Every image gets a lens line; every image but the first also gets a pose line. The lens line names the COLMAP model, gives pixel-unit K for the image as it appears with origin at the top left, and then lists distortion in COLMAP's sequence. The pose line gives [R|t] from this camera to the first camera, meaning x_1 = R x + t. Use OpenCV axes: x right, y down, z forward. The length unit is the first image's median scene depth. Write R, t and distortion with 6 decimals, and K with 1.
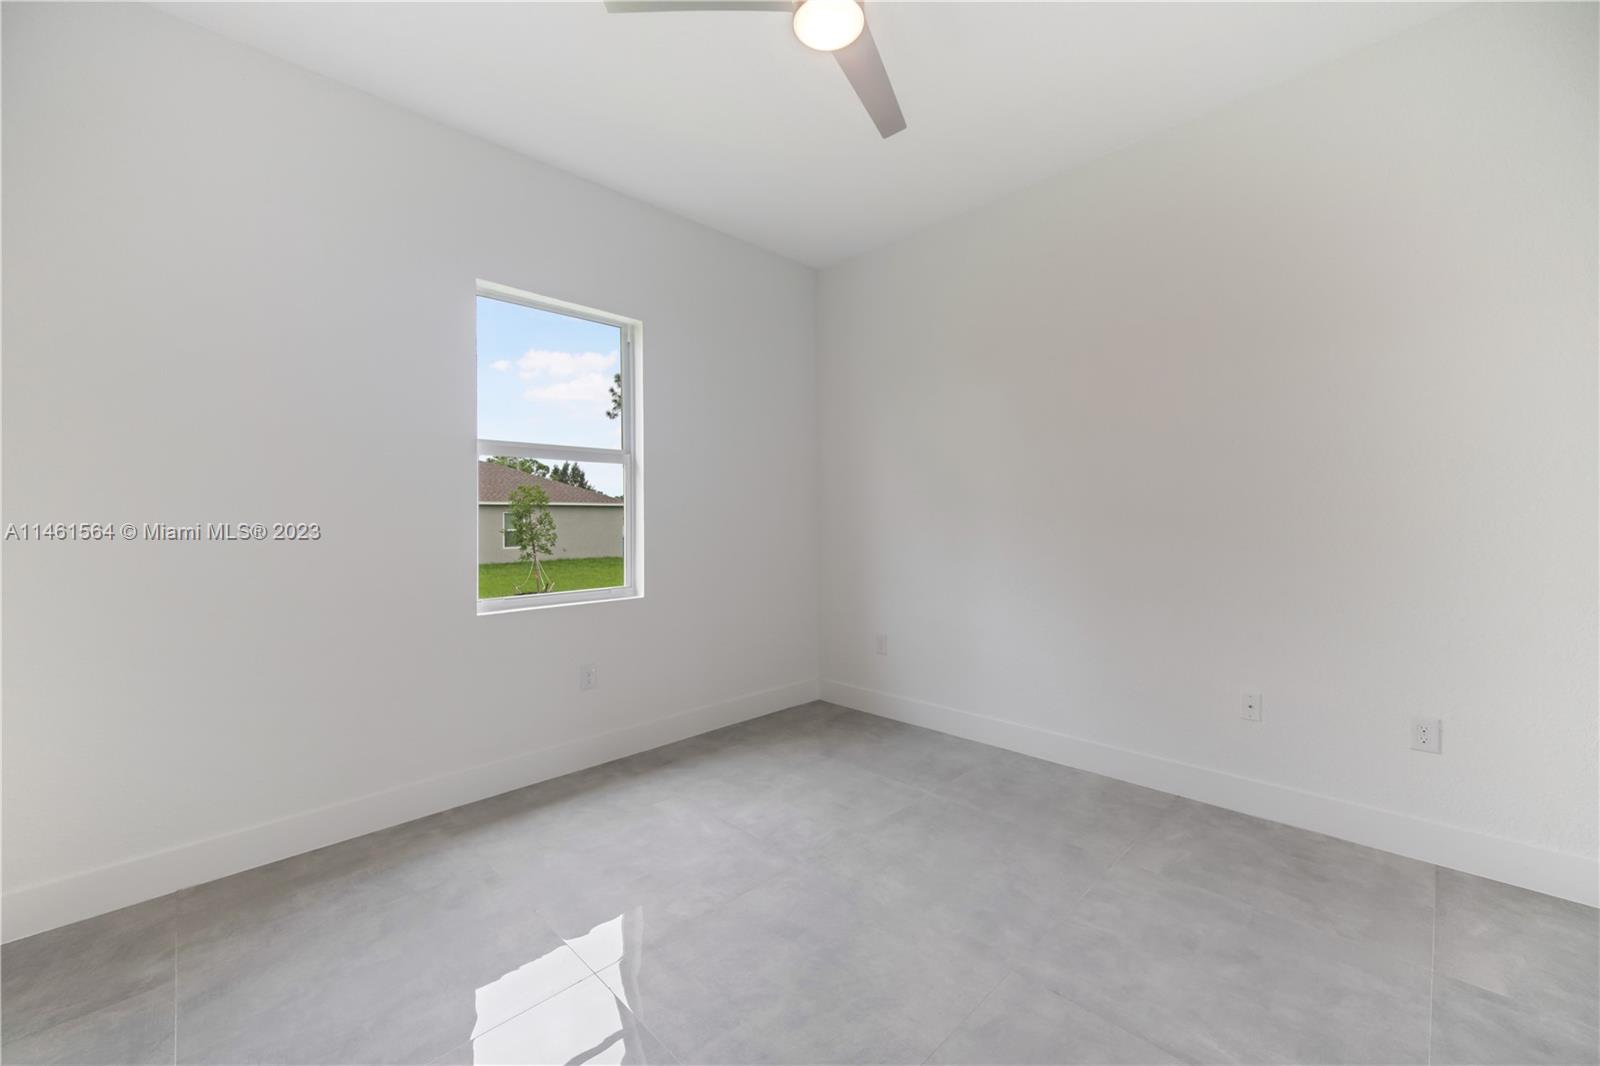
lens RADIAL K [[635.6, 0, 798.0], [0, 635.6, 530.6], [0, 0, 1]] dist [0.012301, -0.000129]
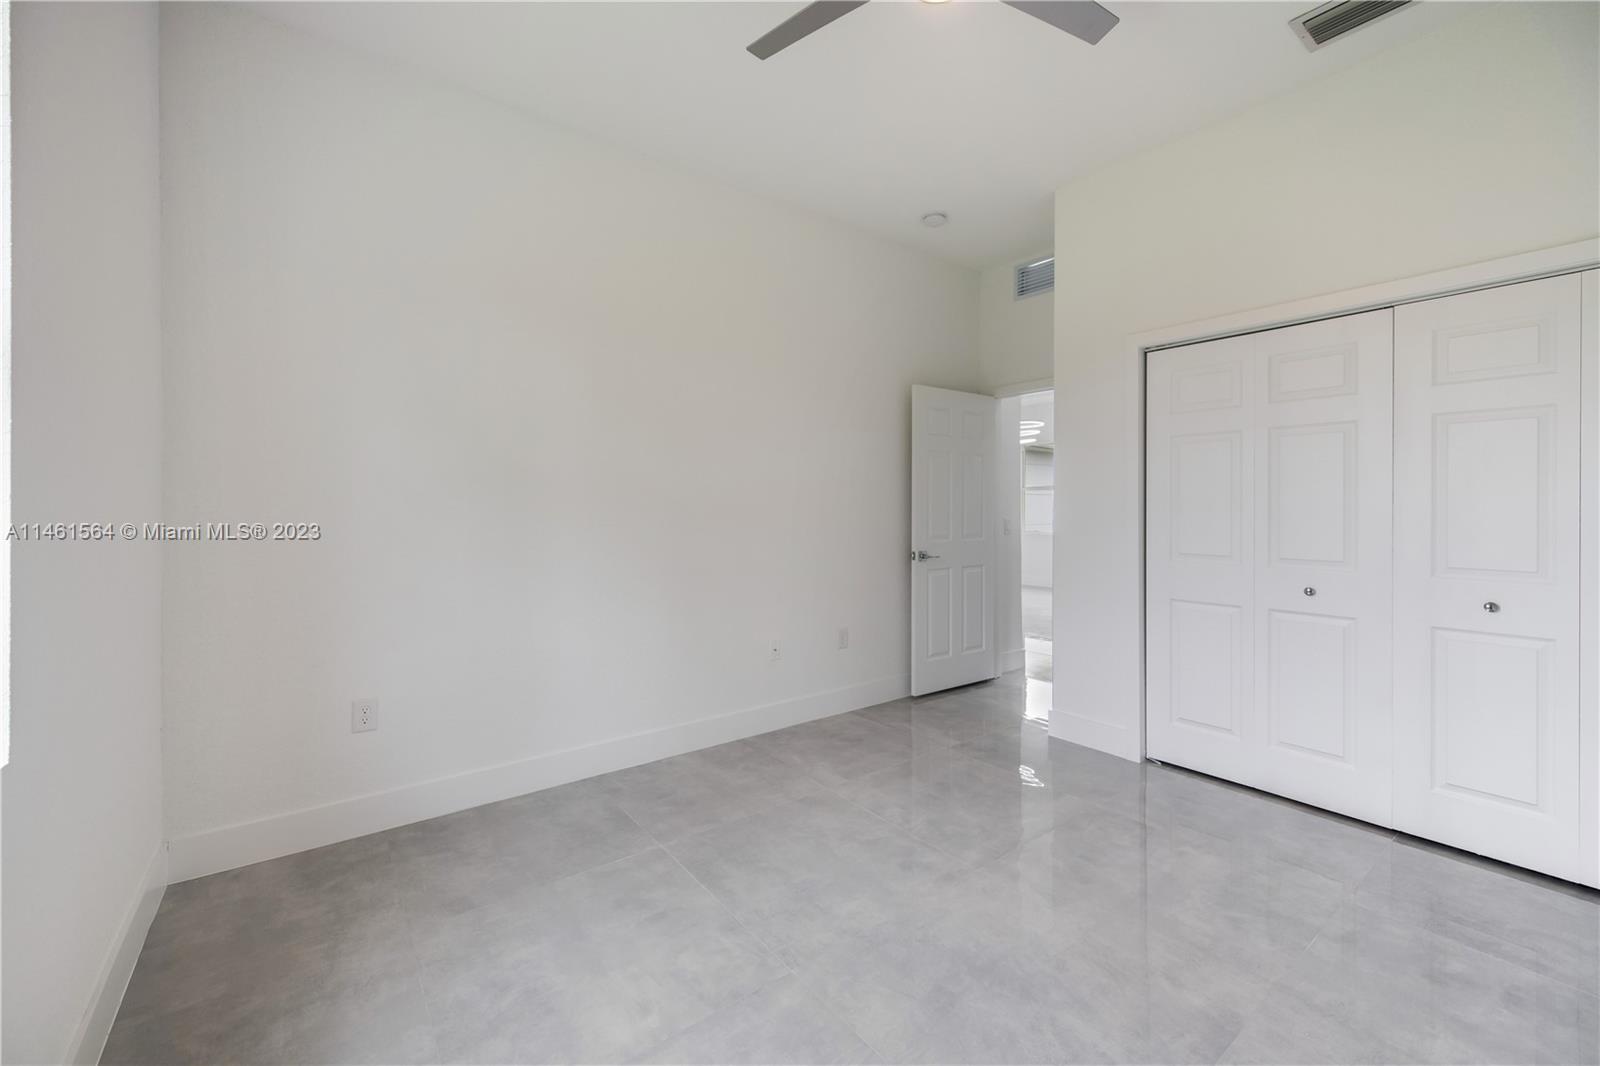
lens RADIAL K [[638.5, 0, 793.7], [0, 638.5, 519.7], [0, 0, 1]] dist [0.004229, -0.000155]
pose [[0.130613, -0.004549, 0.991423, -0.568887], [0.010945, 0.999935, 0.003146, -0.007365], [-0.991373, 0.010440, 0.130654, 0.699348]]
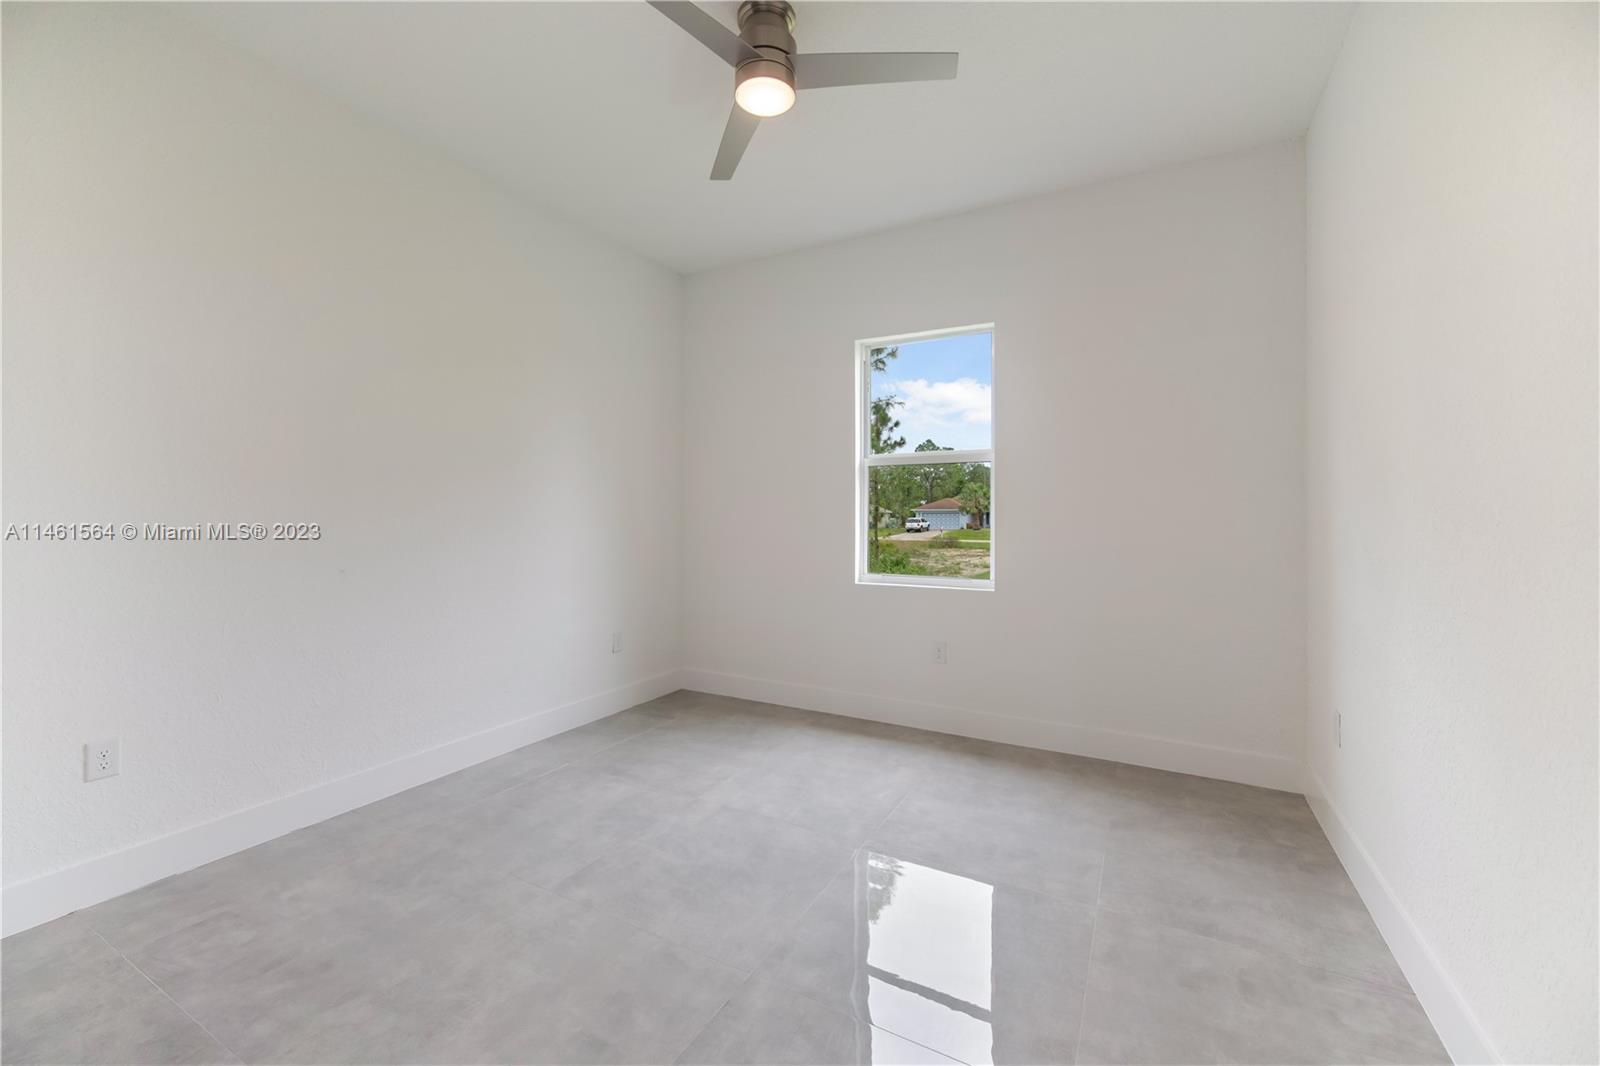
lens RADIAL K [[638.5, 0, 793.7], [0, 638.5, 519.7], [0, 0, 1]] dist [0.004229, -0.000155]
pose [[0.285021, 0.015981, -0.958388, 0.765944], [-0.019274, 0.999754, 0.010939, -0.021385], [0.958327, 0.015354, 0.285259, 0.452505]]
